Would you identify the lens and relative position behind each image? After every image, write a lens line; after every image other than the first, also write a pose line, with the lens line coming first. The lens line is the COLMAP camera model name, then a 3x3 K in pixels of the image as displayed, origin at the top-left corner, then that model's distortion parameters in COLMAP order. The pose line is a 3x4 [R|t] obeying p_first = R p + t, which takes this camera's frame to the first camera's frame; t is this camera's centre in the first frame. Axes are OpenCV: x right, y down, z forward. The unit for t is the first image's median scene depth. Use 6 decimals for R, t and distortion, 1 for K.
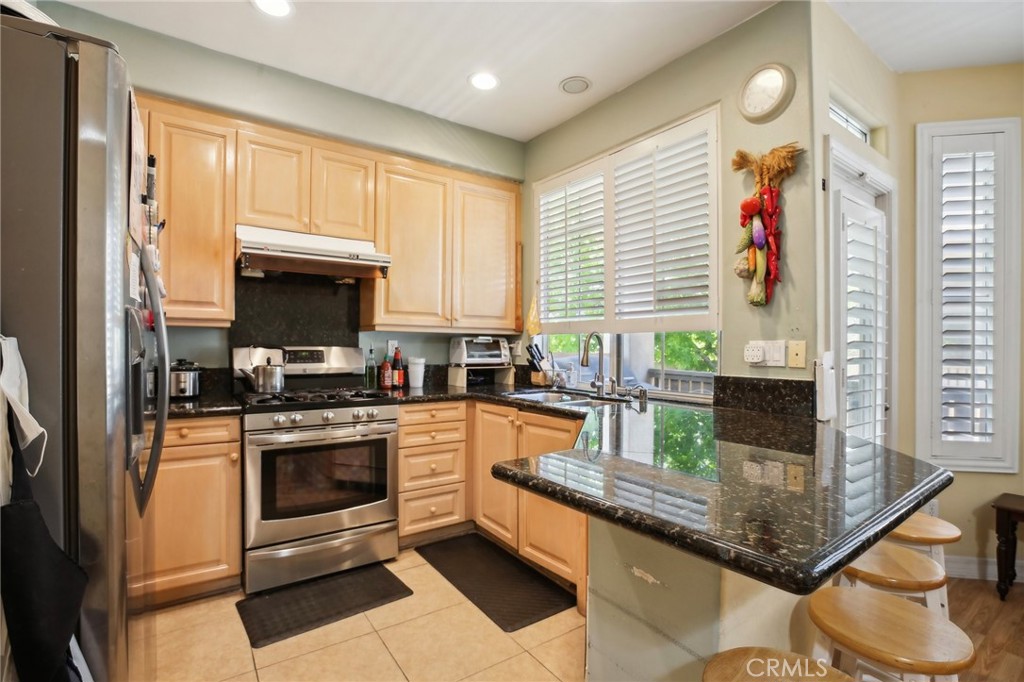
lens RADIAL K [[473.0, 0, 512.0], [0, 473.0, 341.0], [0, 0, 1]] dist [-0.025225, -0.000065]
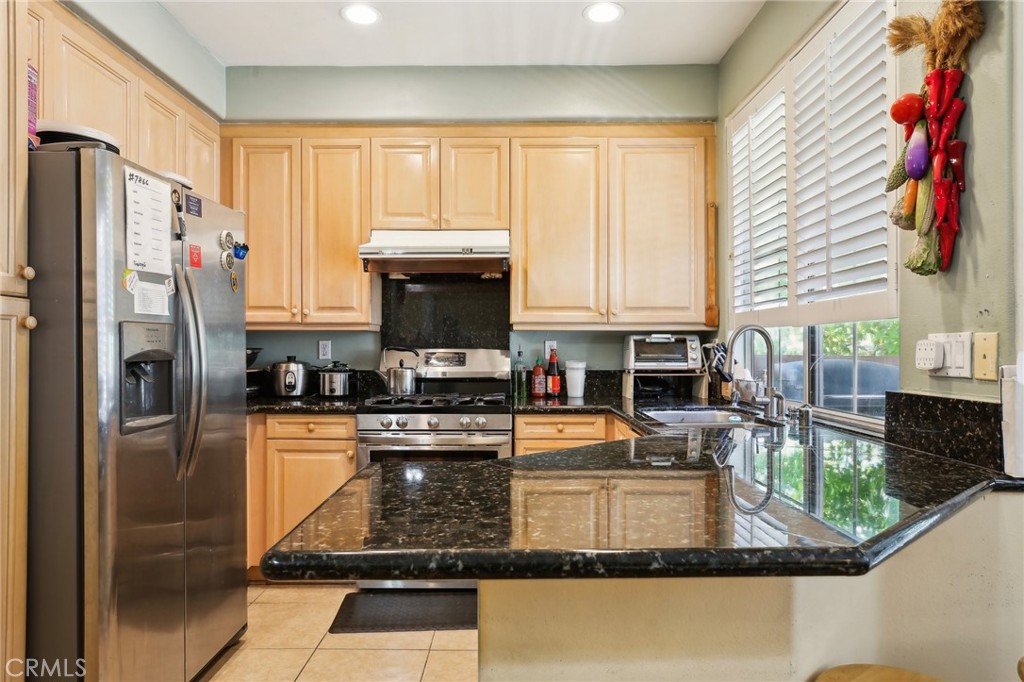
lens RADIAL K [[625.1, 0, 512.0], [0, 625.1, 341.0], [0, 0, 1]] dist [0.001352, -0.001283]
pose [[0.822839, -0.013811, -0.568107, 0.380035], [0.013184, 0.999899, -0.005214, 0.004491], [0.568122, -0.003200, 0.822938, 0.039534]]
